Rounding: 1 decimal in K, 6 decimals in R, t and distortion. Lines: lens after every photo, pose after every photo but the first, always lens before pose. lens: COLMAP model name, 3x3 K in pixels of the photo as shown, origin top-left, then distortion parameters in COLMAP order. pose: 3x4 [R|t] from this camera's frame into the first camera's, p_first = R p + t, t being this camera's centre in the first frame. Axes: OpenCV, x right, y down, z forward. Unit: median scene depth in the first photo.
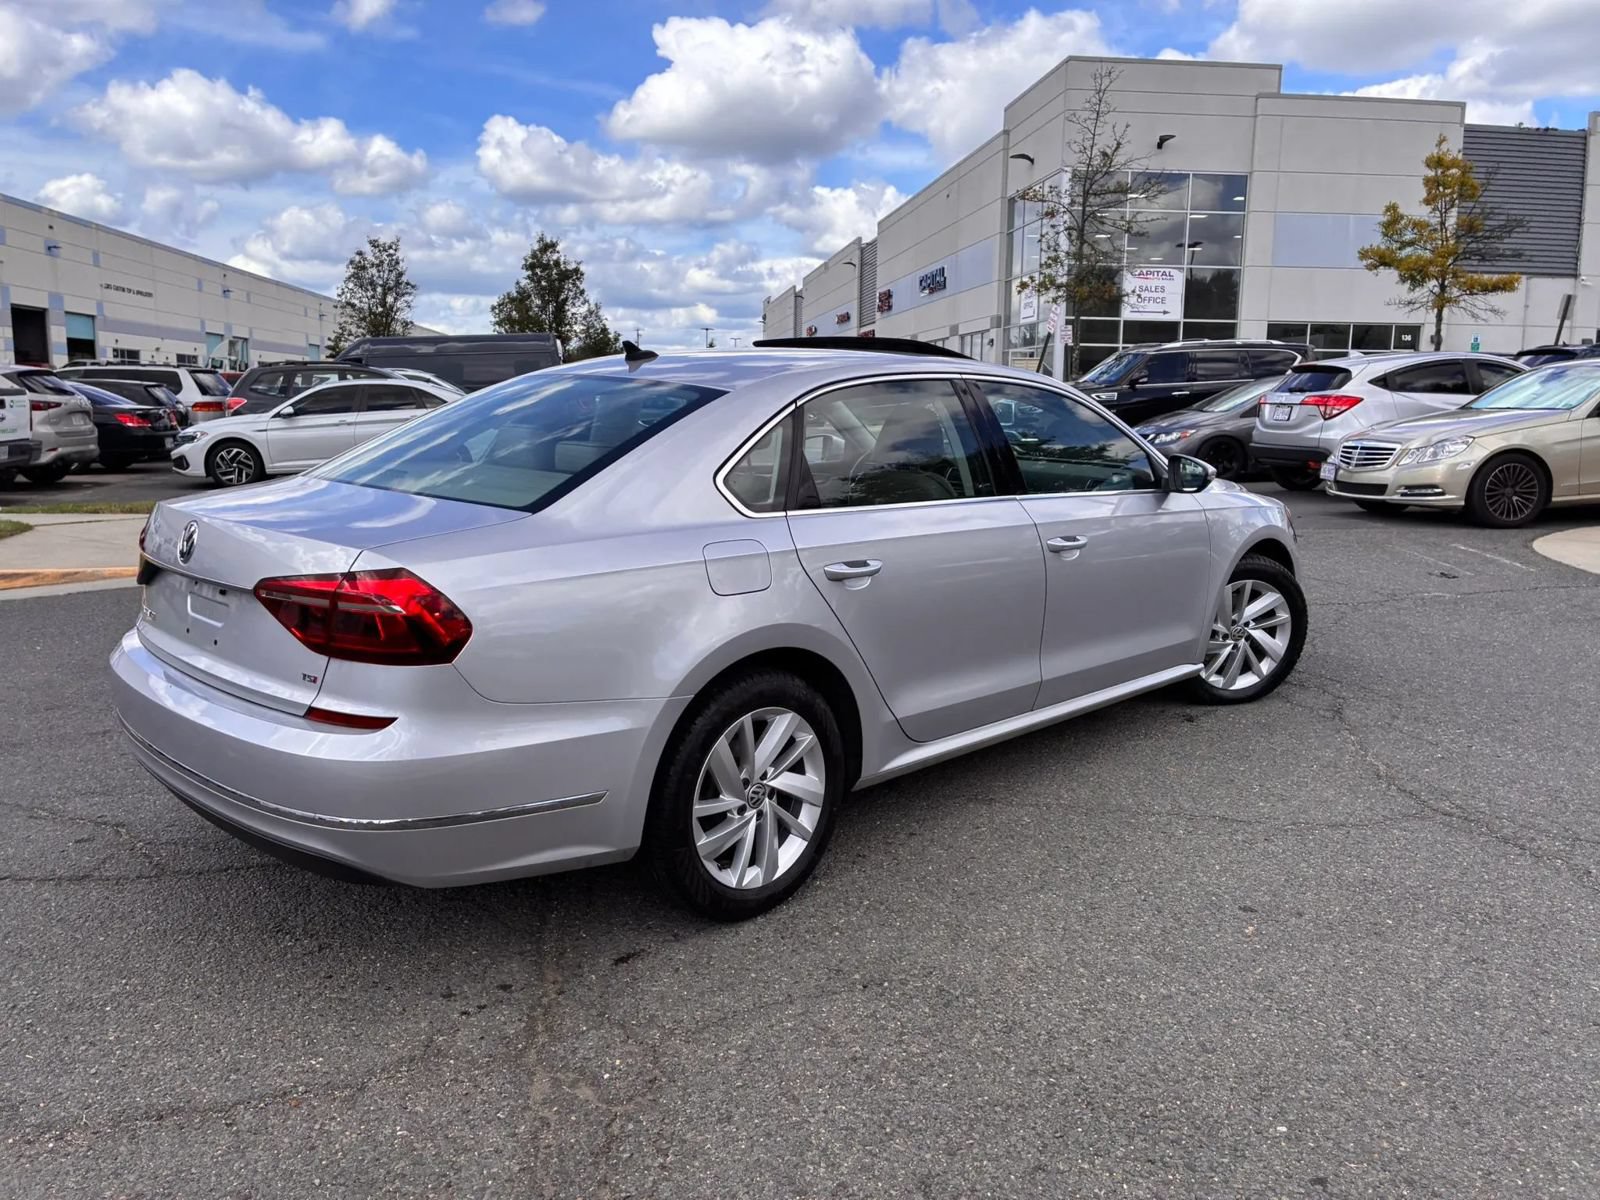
lens RADIAL K [[1217.1, 0, 785.6], [0, 1217.1, 571.2], [0, 0, 1]] dist [0.055836, -0.069798]
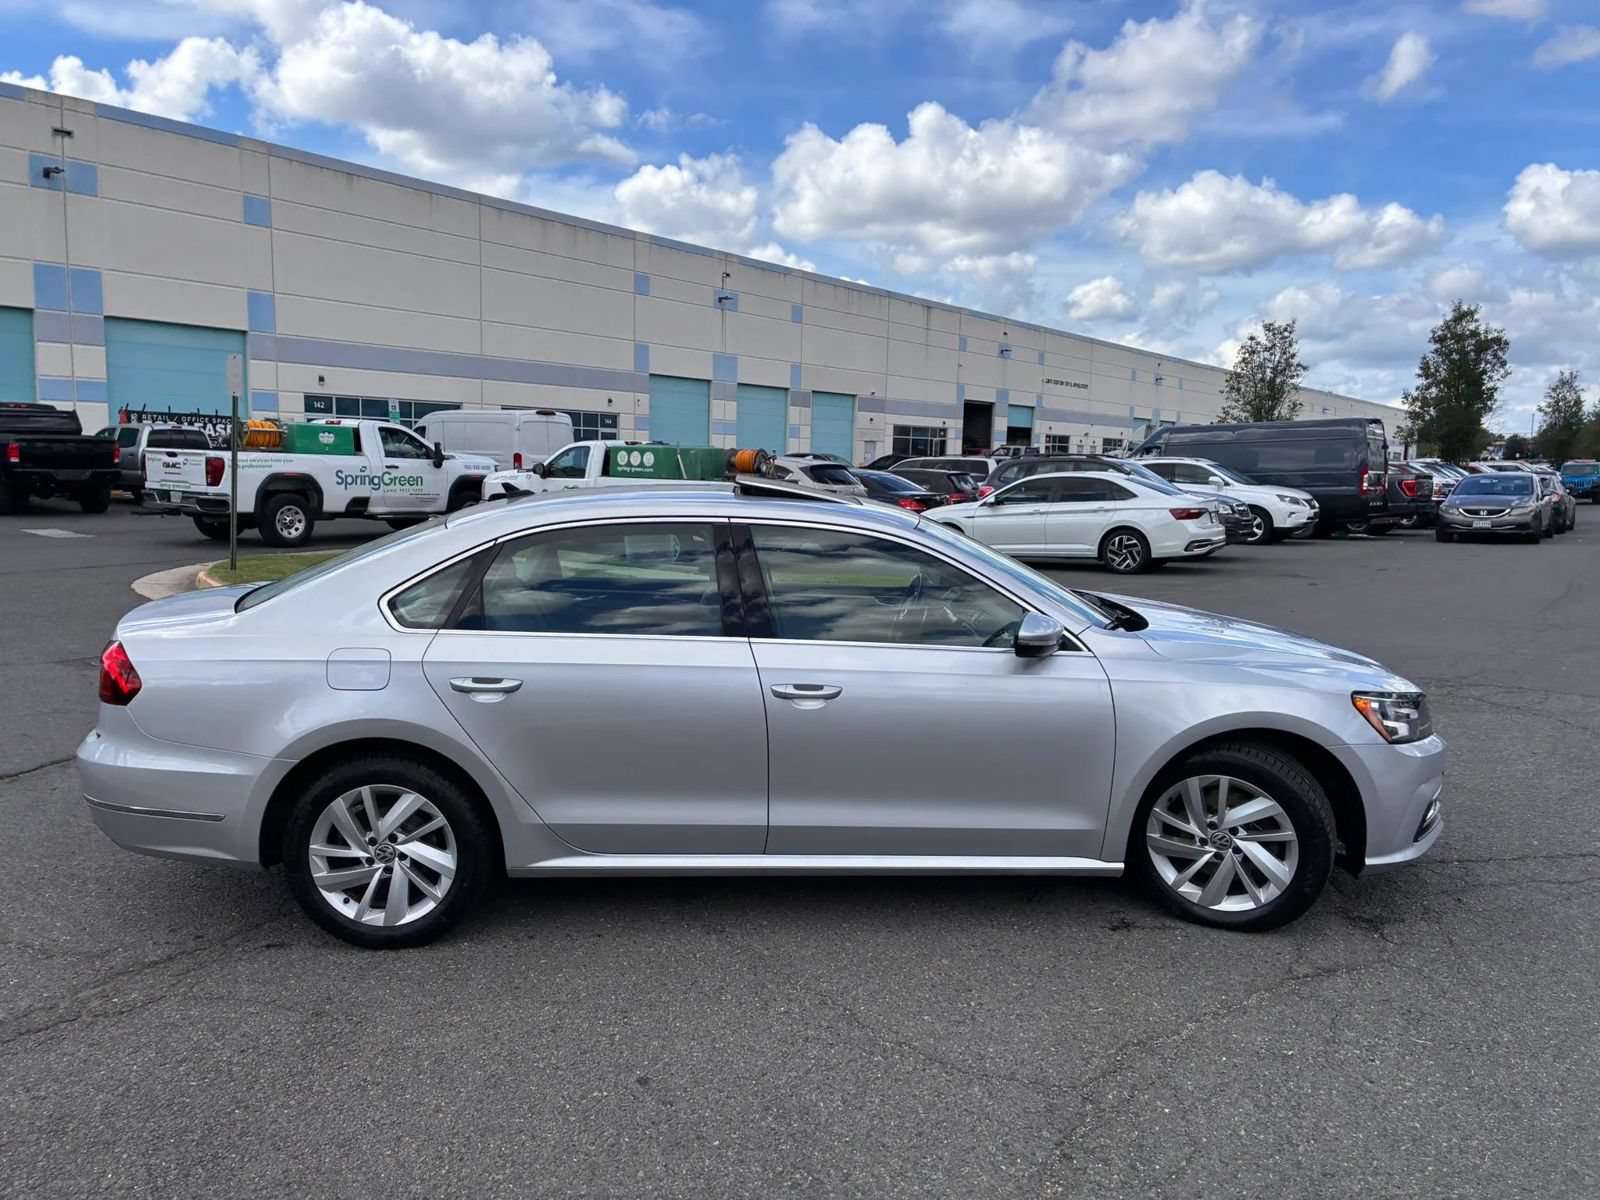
lens RADIAL K [[1217.1, 0, 786.7], [0, 1217.1, 591.5], [0, 0, 1]] dist [0.055836, -0.069798]
pose [[0.728756, 0.076914, -0.680440, 0.445594], [-0.108328, 0.994108, -0.003651, -0.049230], [0.676150, 0.076371, 0.732795, 0.135536]]
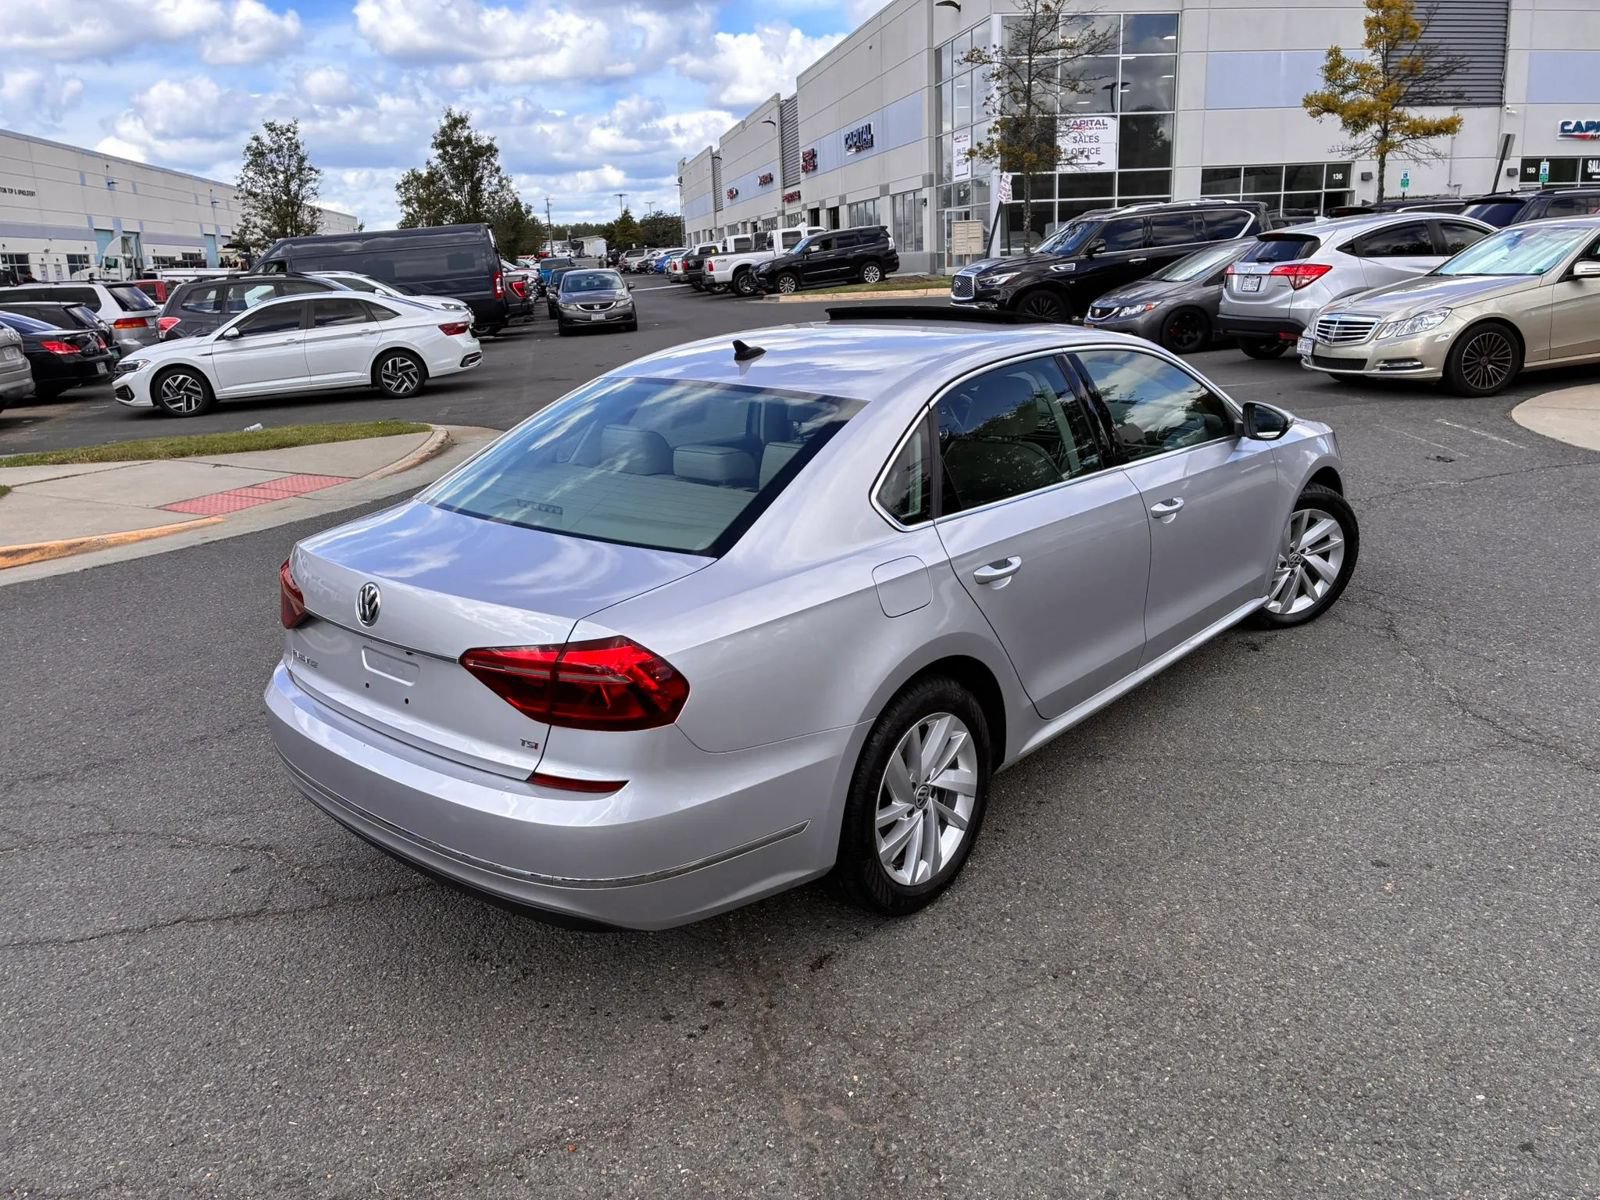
lens RADIAL K [[1217.1, 0, 777.8], [0, 1217.1, 575.7], [0, 0, 1]] dist [0.055836, -0.069798]
pose [[0.996763, -0.065970, 0.045953, -0.072801], [0.060386, 0.991667, 0.113798, -0.051702], [-0.053077, -0.110655, 0.992441, -0.002614]]
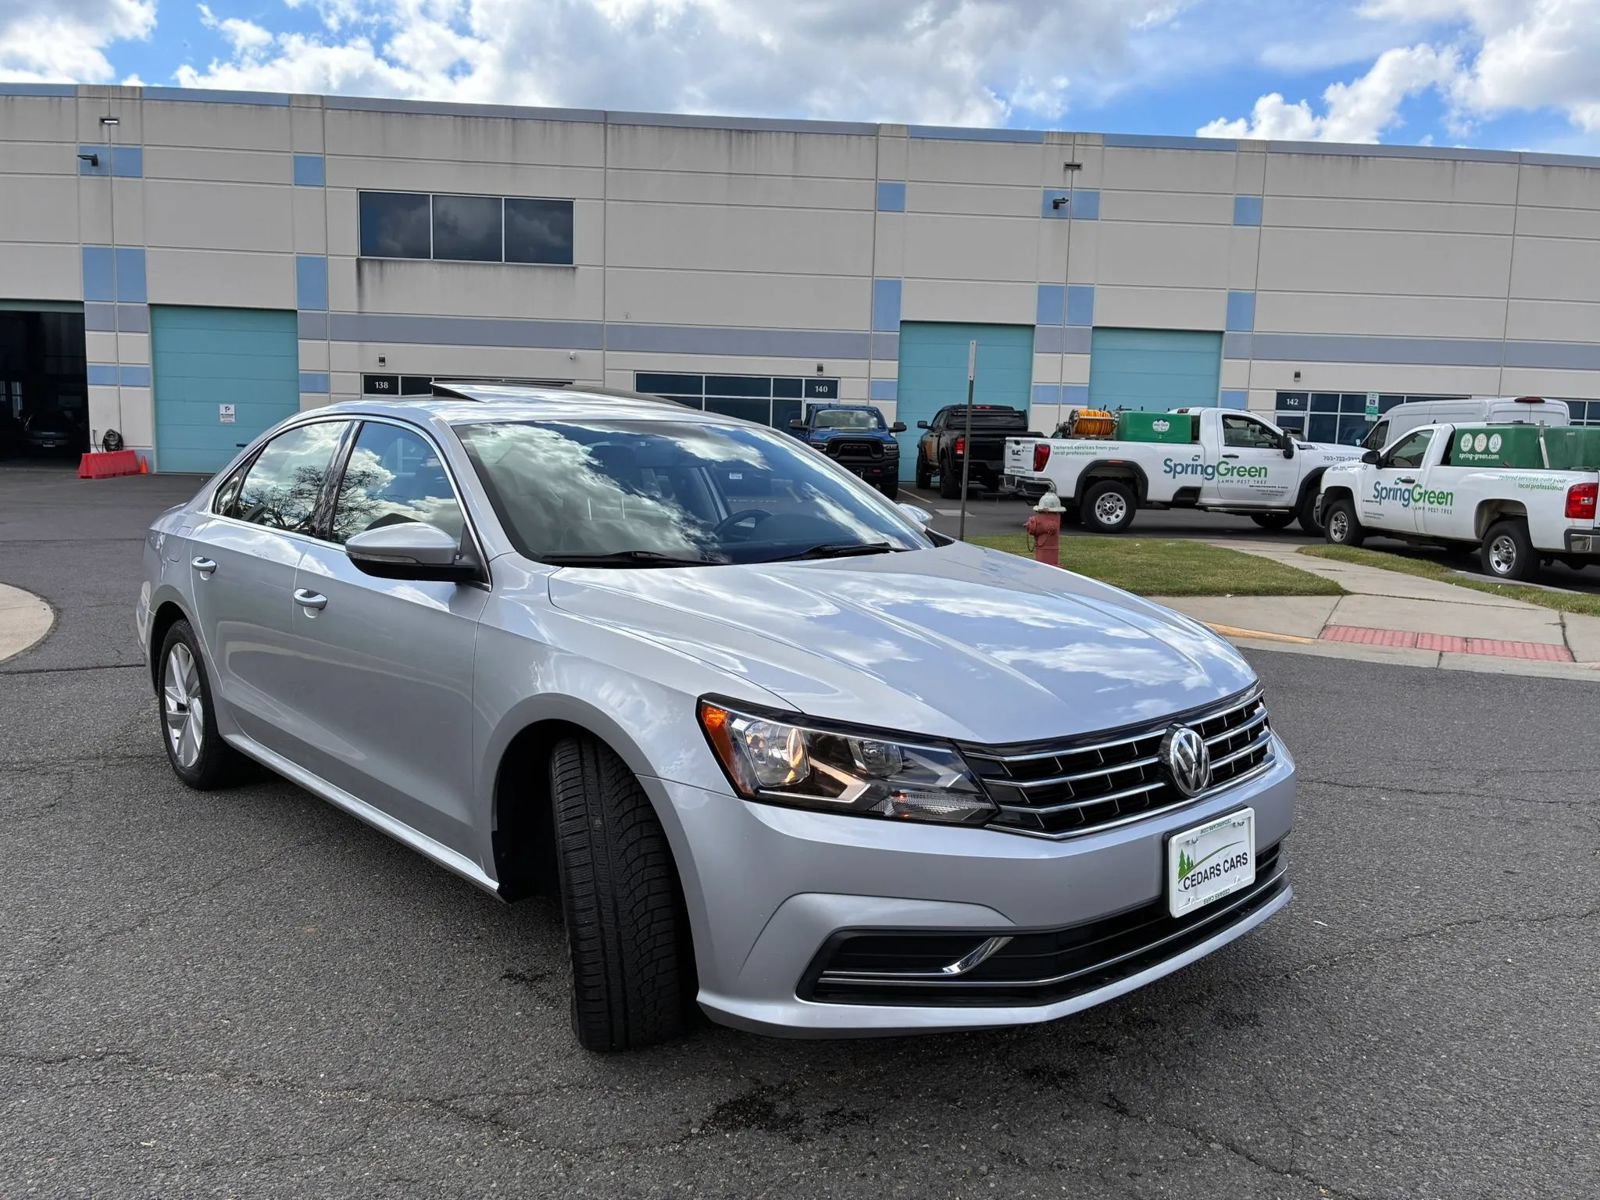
lens RADIAL K [[1217.1, 0, 796.7], [0, 1217.1, 582.8], [0, 0, 1]] dist [0.055836, -0.069798]
pose [[-0.052196, 0.099211, -0.993697, 0.559808], [-0.166920, 0.980188, 0.106630, -0.096461], [0.984588, 0.171433, -0.034601, 0.698839]]
